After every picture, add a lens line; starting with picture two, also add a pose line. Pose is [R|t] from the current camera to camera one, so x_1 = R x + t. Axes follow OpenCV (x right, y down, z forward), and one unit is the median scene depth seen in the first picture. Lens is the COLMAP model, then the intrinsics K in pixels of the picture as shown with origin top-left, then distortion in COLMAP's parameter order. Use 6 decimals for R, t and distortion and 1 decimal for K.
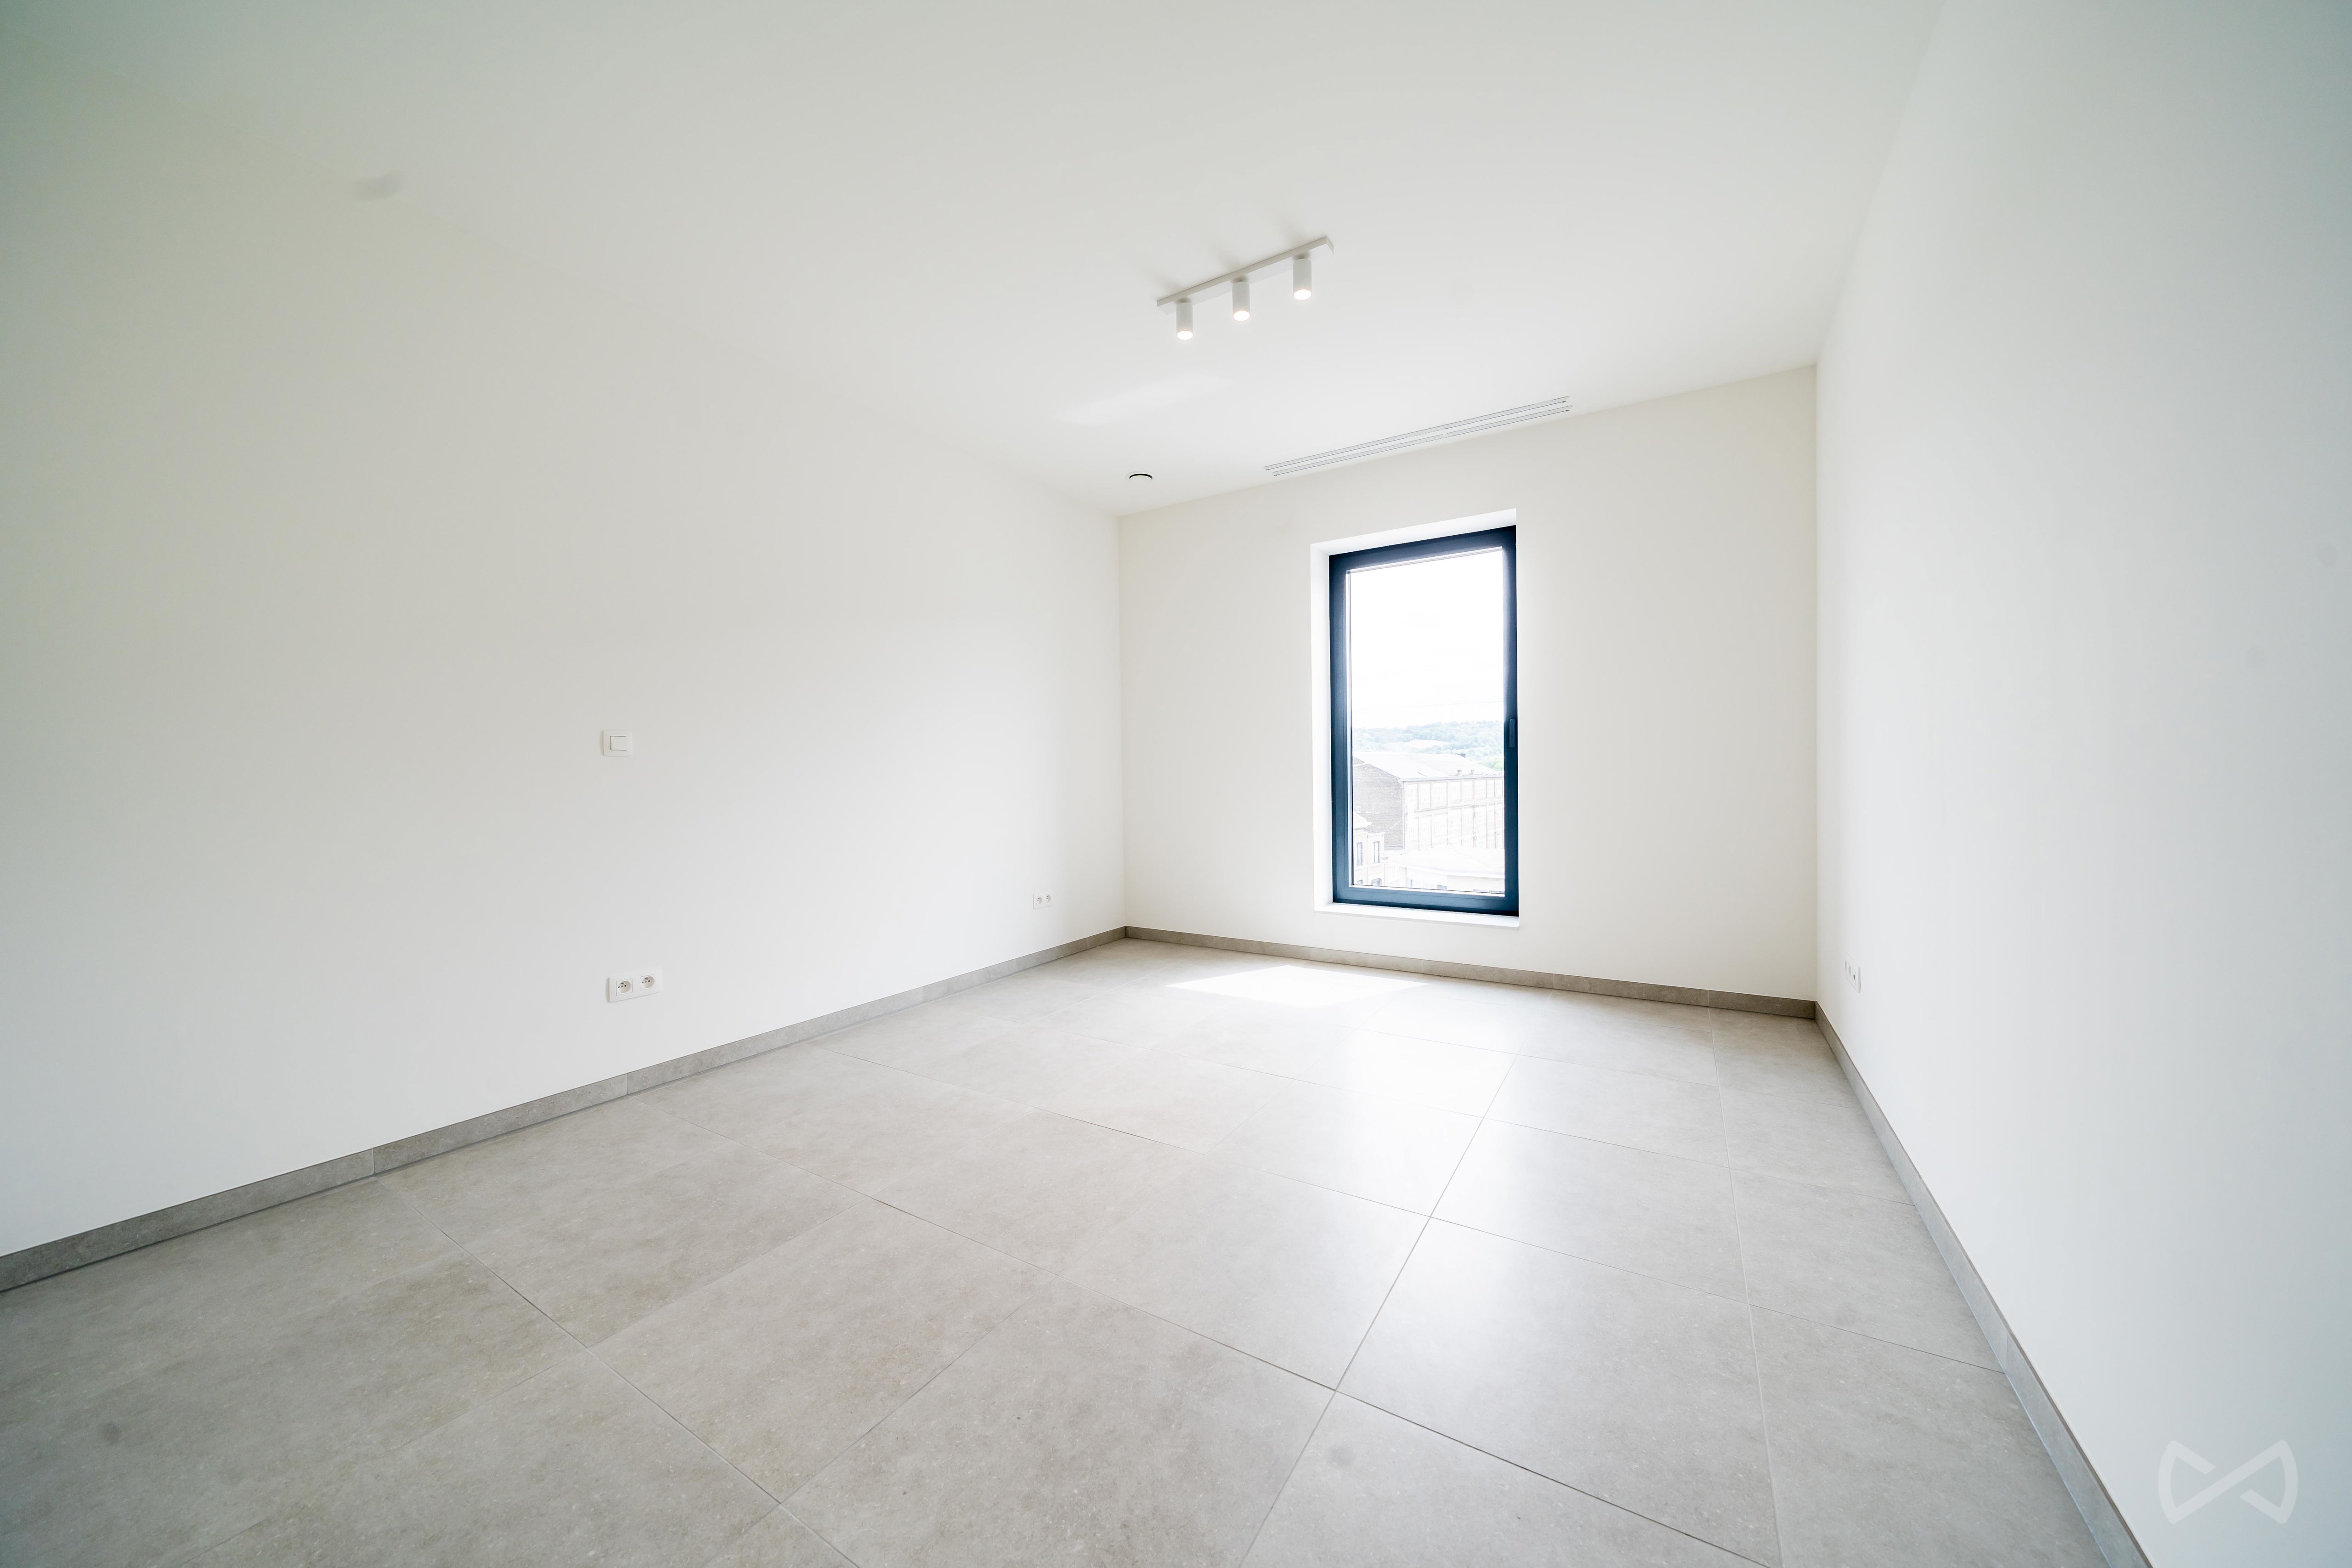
lens RADIAL K [[791.2, 0, 1185.0], [0, 791.2, 785.2], [0, 0, 1]] dist [-0.007243, 0.000487]
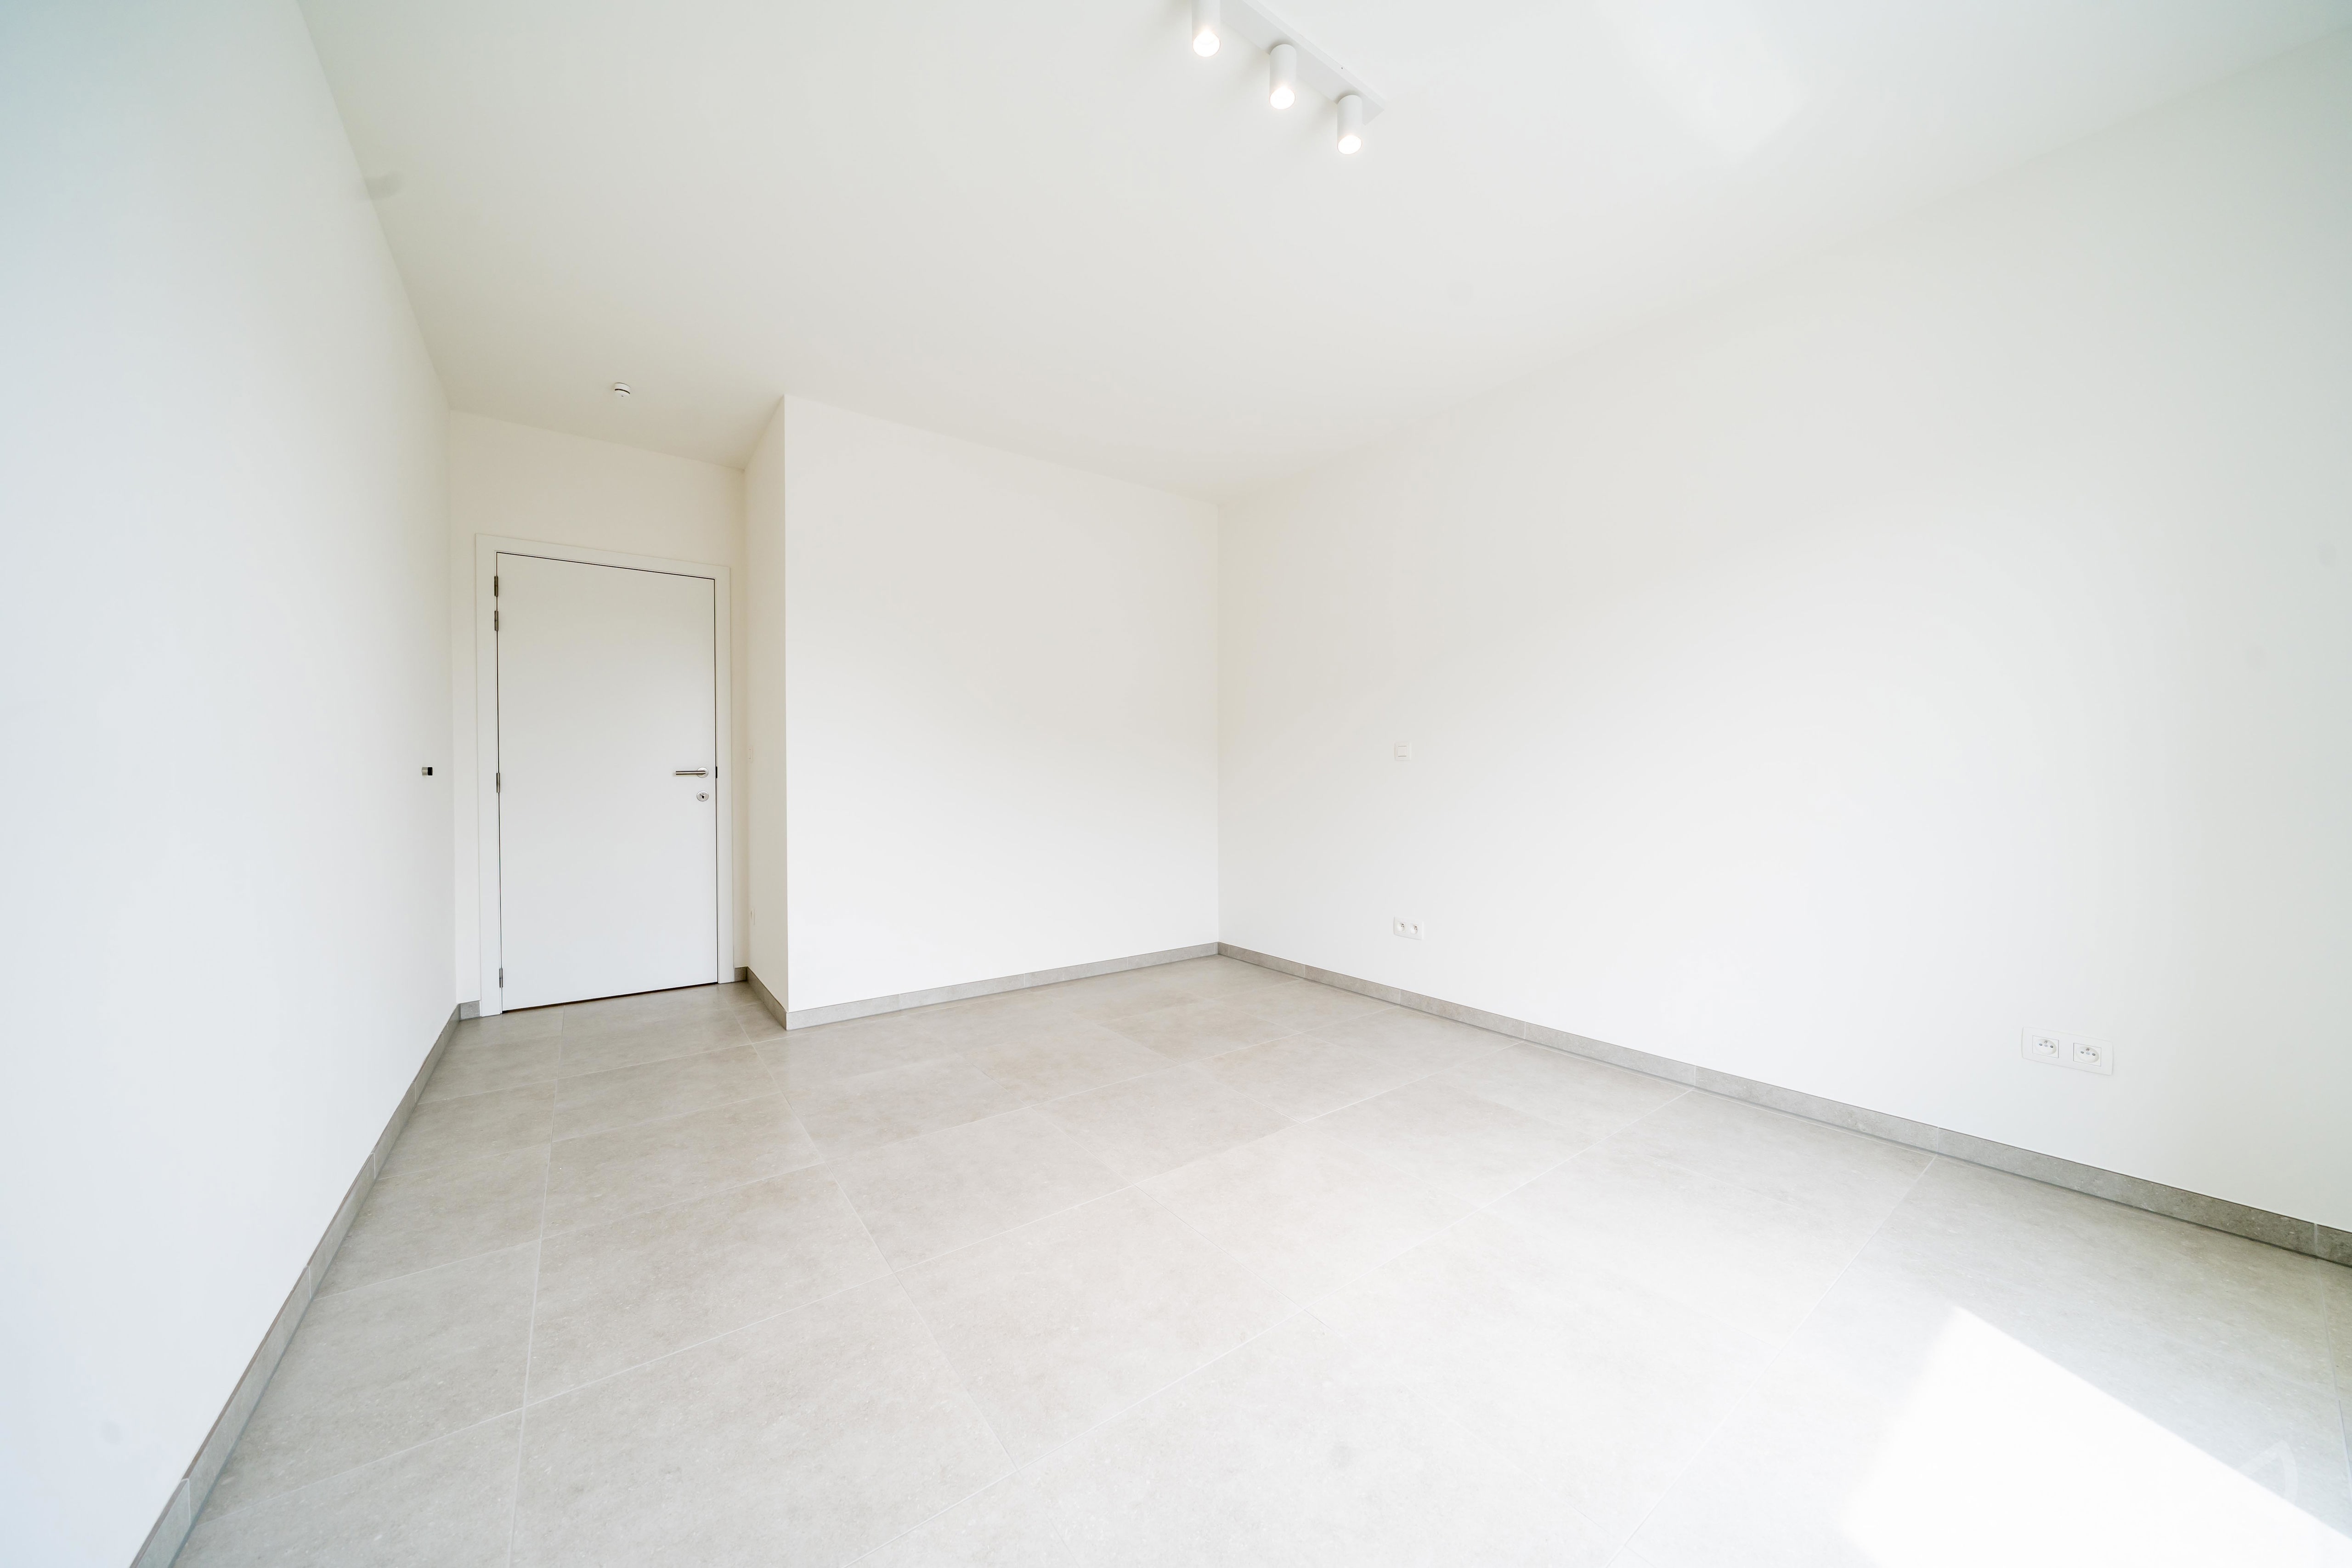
lens RADIAL K [[791.2, 0, 1184.5], [0, 791.2, 770.6], [0, 0, 1]] dist [-0.007243, 0.000487]
pose [[-0.369756, 0.012601, -0.929043, 0.656755], [-0.002084, 0.999894, 0.014391, -0.036231], [0.929126, 0.007257, -0.369691, 1.045545]]
